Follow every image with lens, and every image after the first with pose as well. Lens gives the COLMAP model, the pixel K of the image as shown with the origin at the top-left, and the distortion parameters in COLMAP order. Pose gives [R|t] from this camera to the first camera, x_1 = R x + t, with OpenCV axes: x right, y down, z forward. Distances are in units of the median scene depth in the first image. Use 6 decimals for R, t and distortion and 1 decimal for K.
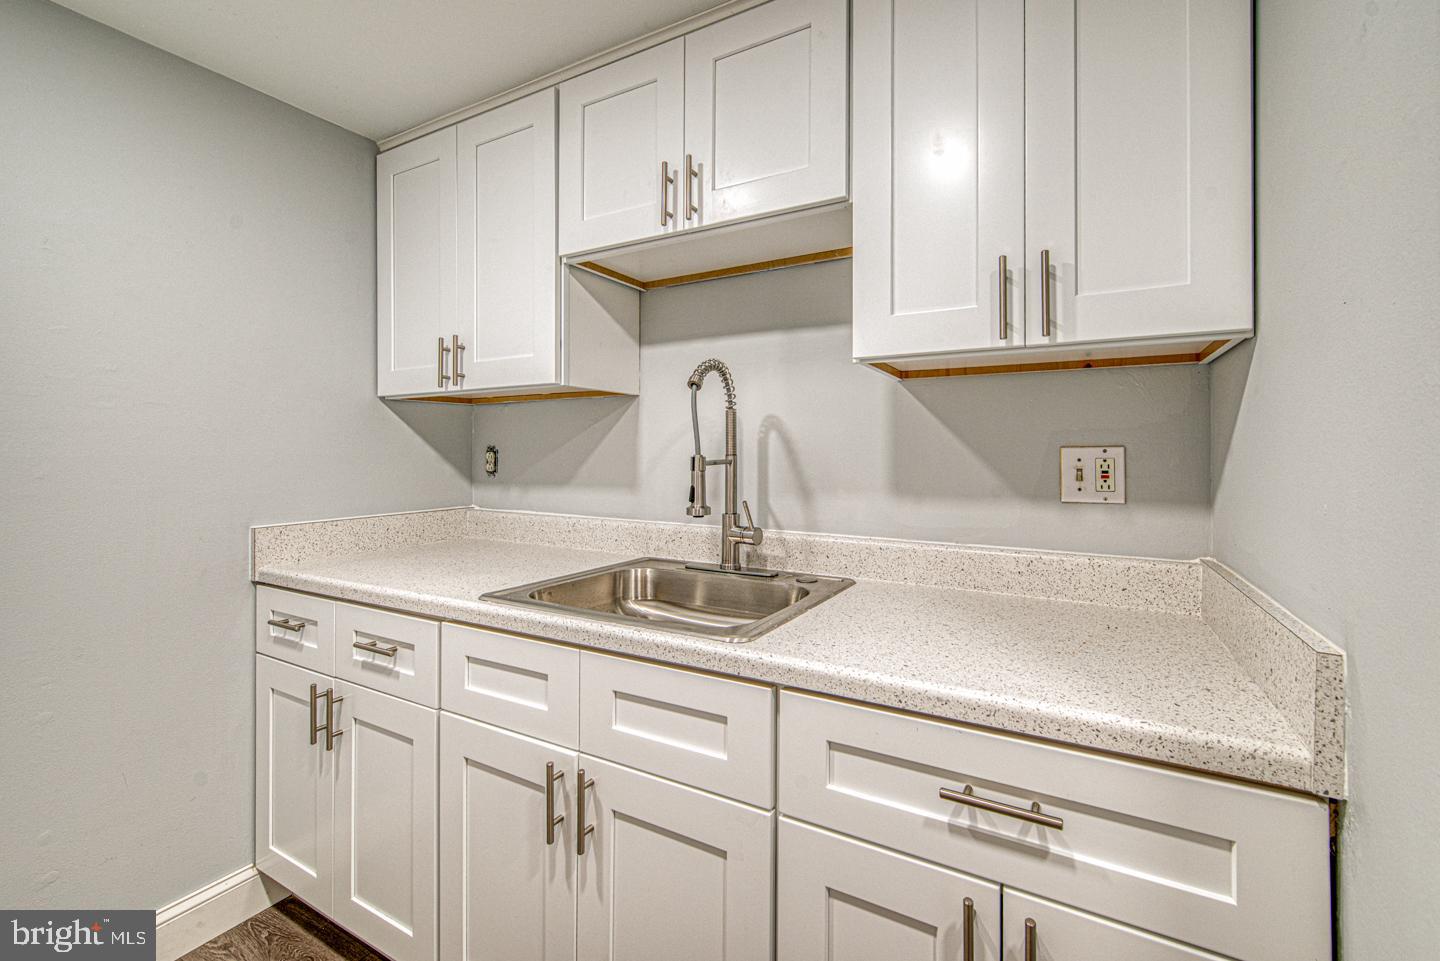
lens RADIAL K [[596.7, 0, 755.9], [0, 596.7, 450.5], [0, 0, 1]] dist [0.000935, -0.000062]
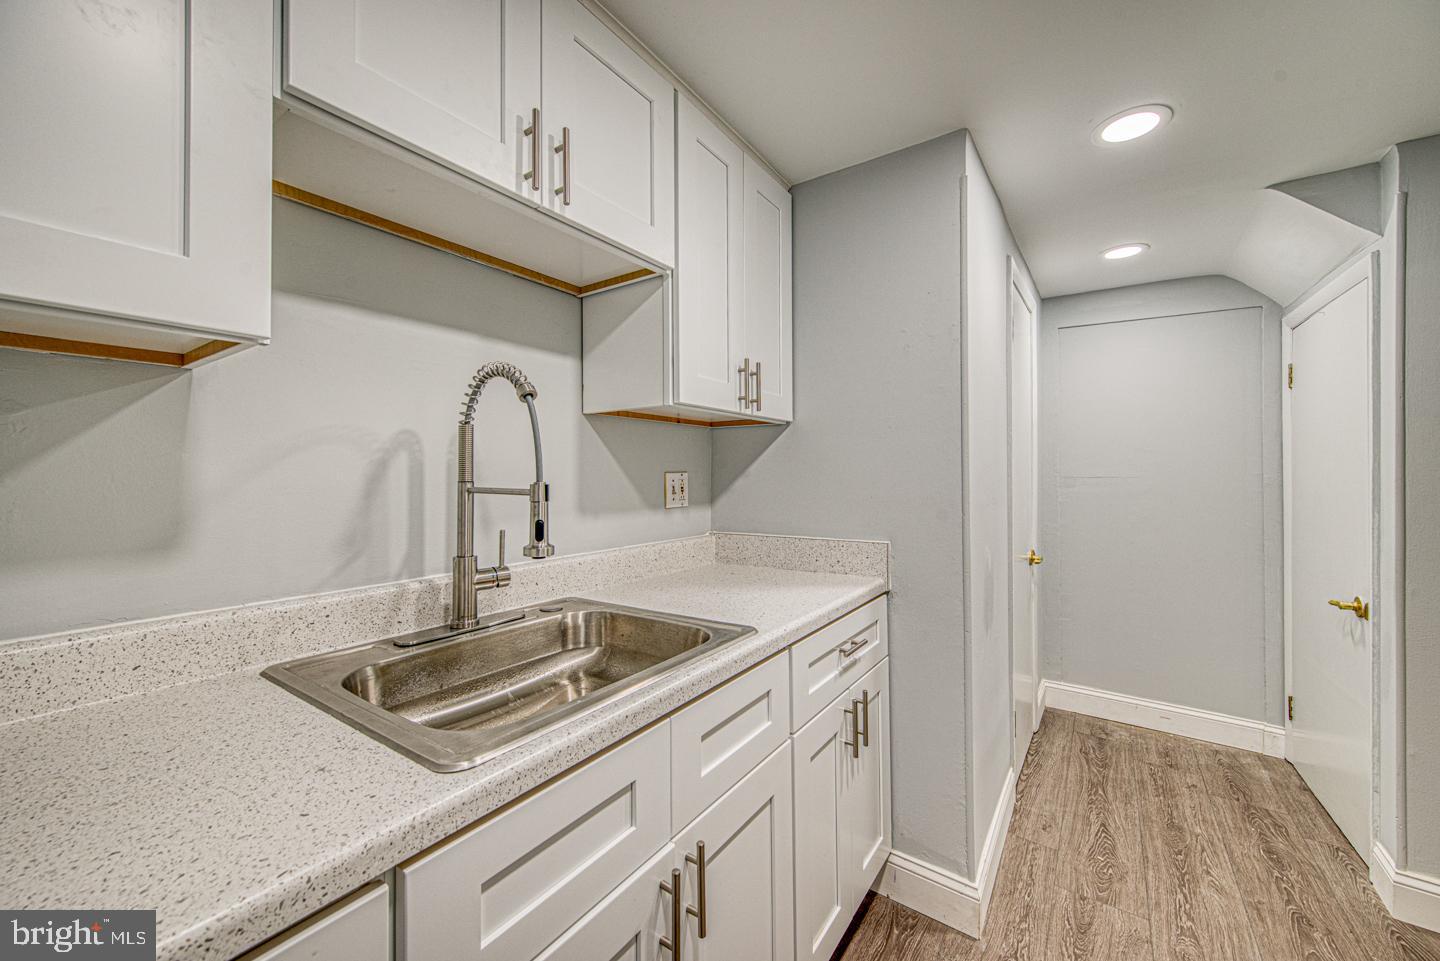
lens RADIAL K [[545.5, 0, 723.9], [0, 545.5, 481.1], [0, 0, 1]] dist [0.001673, 0.000208]
pose [[0.127408, -0.017960, 0.991688, -0.745087], [-0.001345, 0.999832, 0.018280, -0.008368], [-0.991850, -0.003663, 0.127362, 0.594731]]
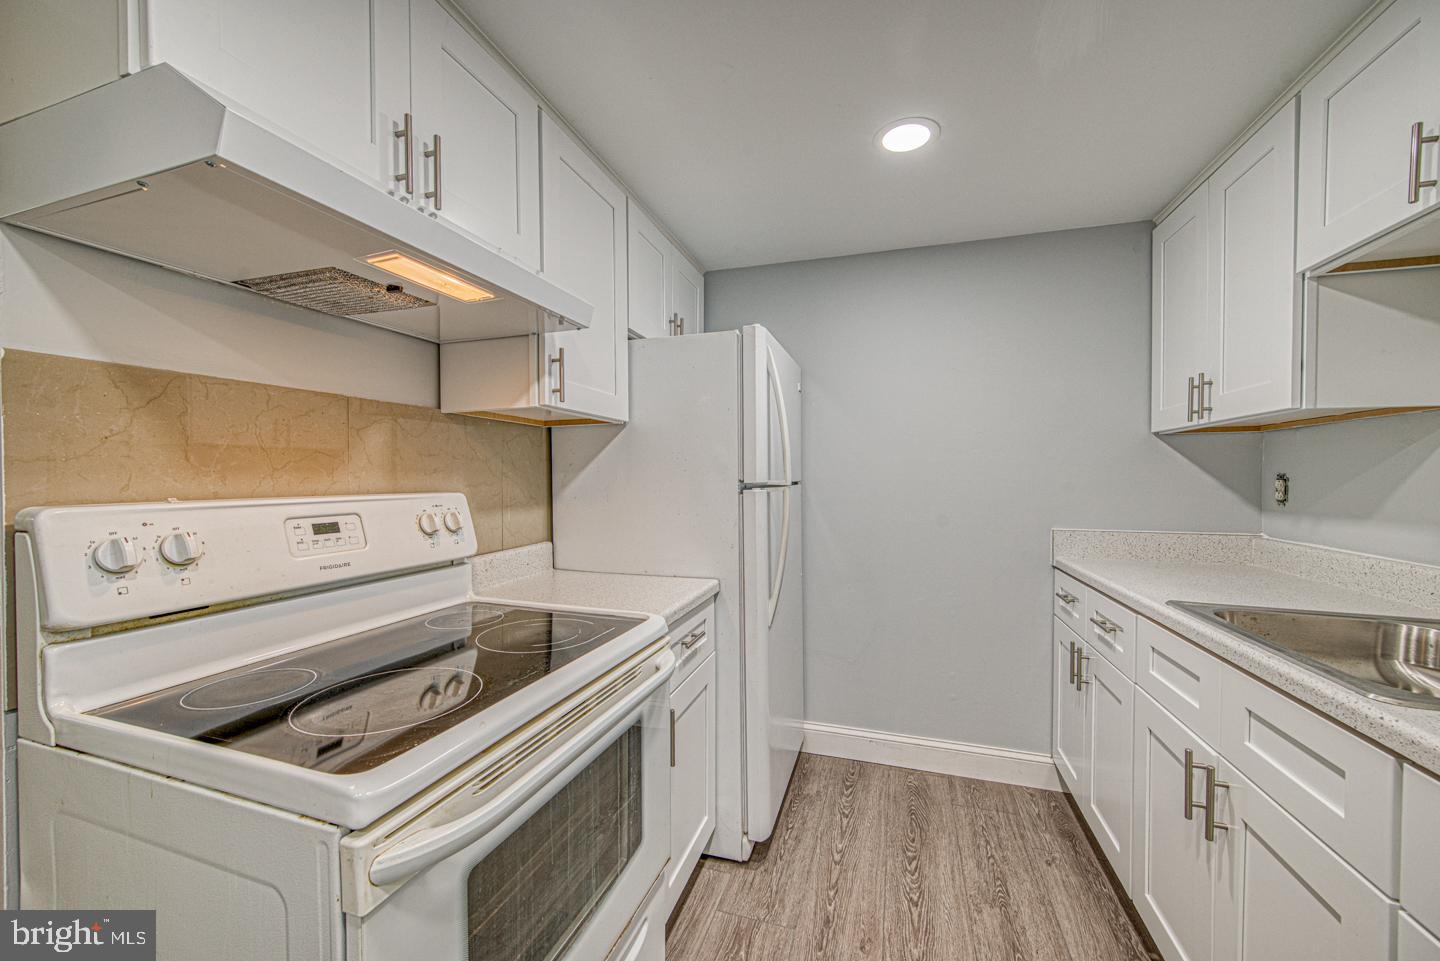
lens RADIAL K [[545.5, 0, 723.9], [0, 545.5, 481.1], [0, 0, 1]] dist [0.001673, 0.000208]
pose [[0.180877, 0.009796, -0.983457, 0.372968], [-0.003407, 0.999951, 0.009334, -0.001190], [0.983500, 0.001662, 0.180902, -0.052645]]
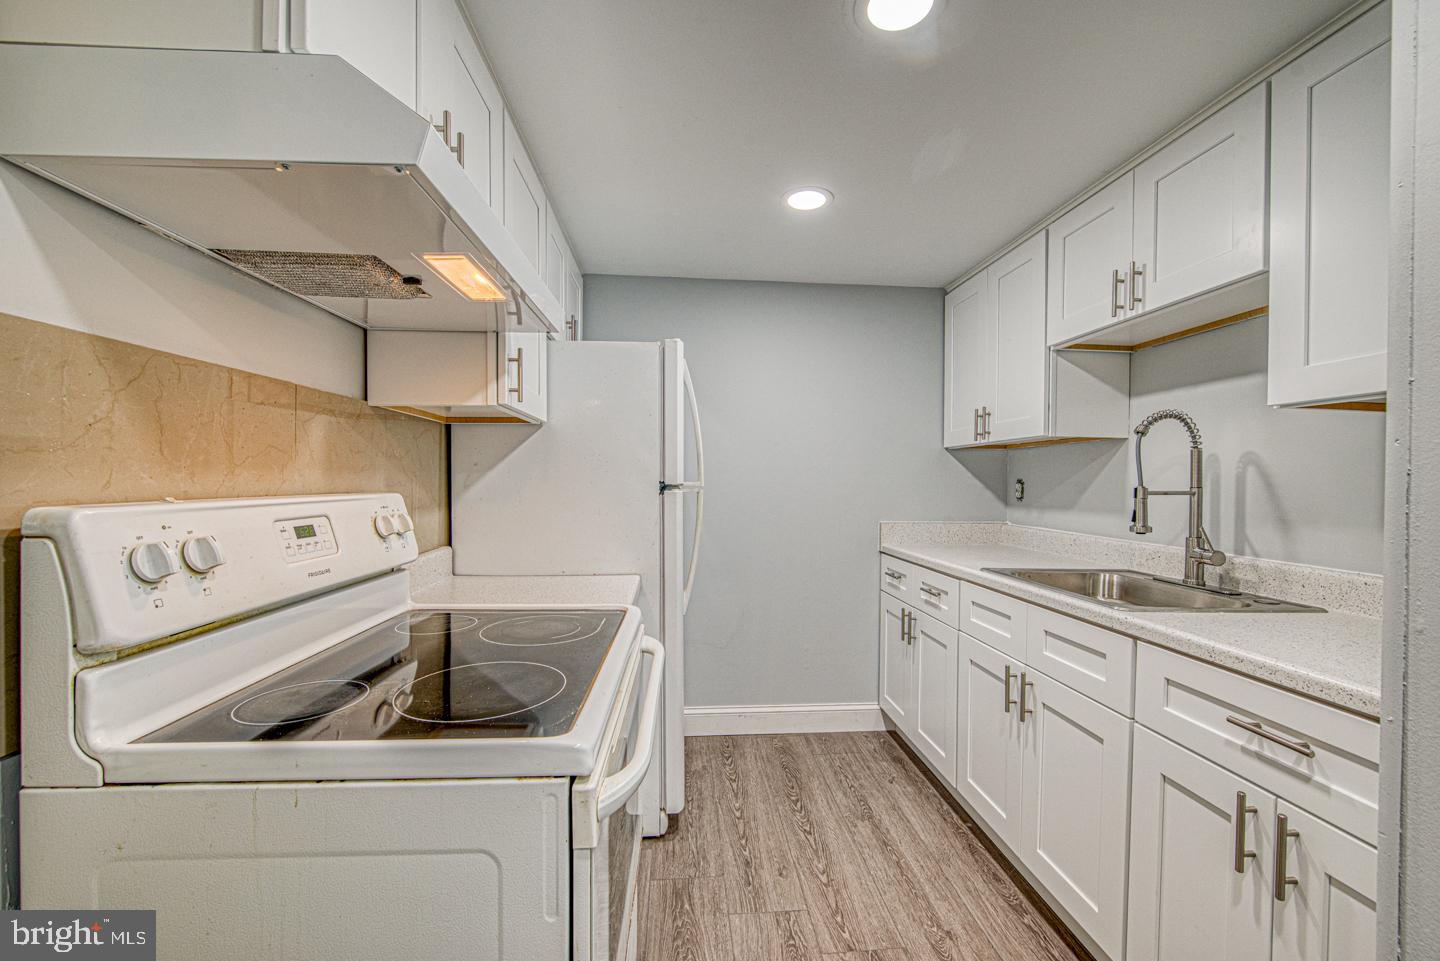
lens RADIAL K [[561.3, 0, 720.0], [0, 561.3, 480.5], [0, 0, 1]] dist [-0.003050, -0.000284]
pose [[0.536196, 0.006256, -0.844070, 0.398945], [-0.010787, 0.999942, 0.000558, 0.003393], [0.844024, 0.008806, 0.536233, -0.392954]]
